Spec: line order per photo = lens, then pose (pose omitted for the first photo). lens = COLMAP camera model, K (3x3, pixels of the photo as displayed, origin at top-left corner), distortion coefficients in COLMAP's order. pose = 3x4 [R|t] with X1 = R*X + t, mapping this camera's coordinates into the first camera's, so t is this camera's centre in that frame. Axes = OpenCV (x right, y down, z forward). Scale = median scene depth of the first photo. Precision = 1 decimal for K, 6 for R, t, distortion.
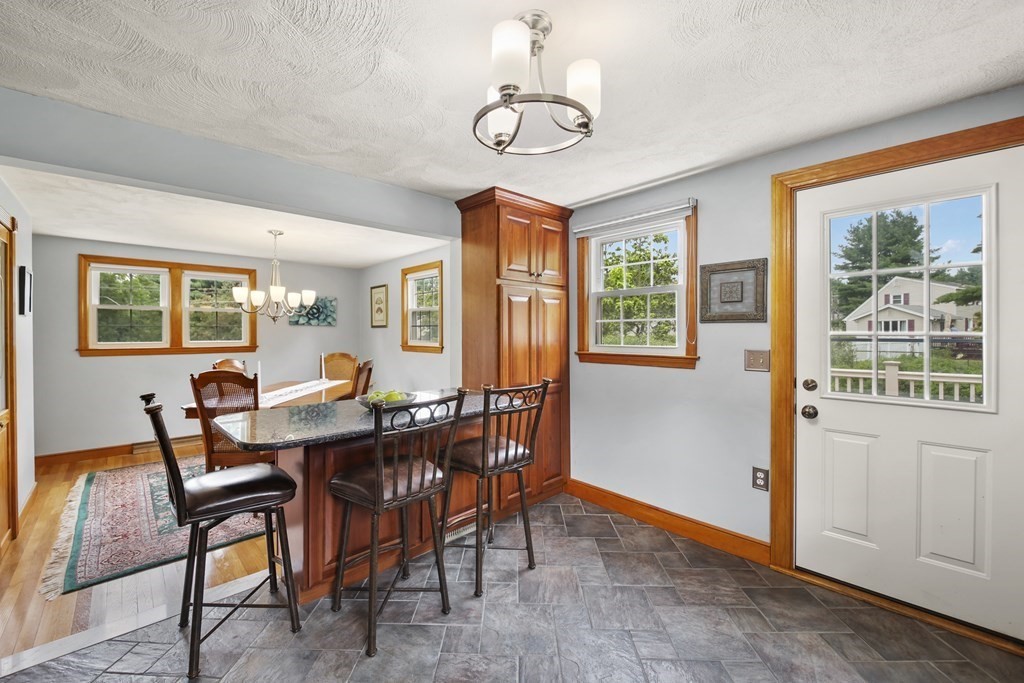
lens RADIAL K [[408.6, 0, 507.2], [0, 408.6, 332.7], [0, 0, 1]] dist [-0.012276, -0.000309]
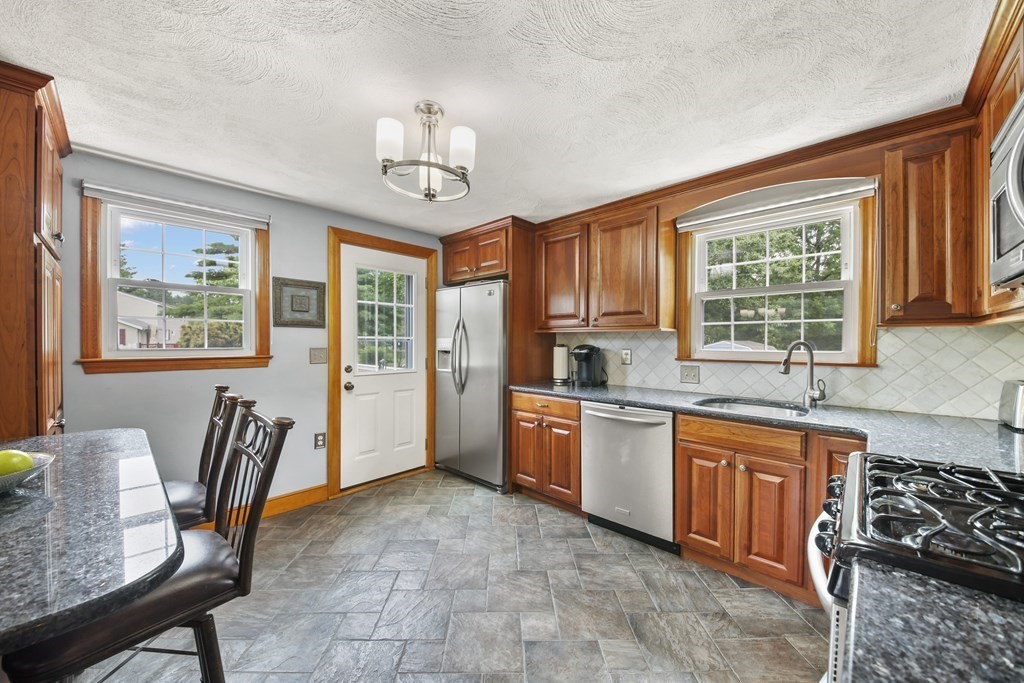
lens RADIAL K [[369.1, 0, 501.6], [0, 369.1, 341.4], [0, 0, 1]] dist [-0.009466, -0.000753]
pose [[-0.046059, 0.002468, 0.998936, -0.703212], [-0.003608, 0.999990, -0.002637, 0.022874], [-0.998932, -0.003726, -0.046050, 0.467239]]
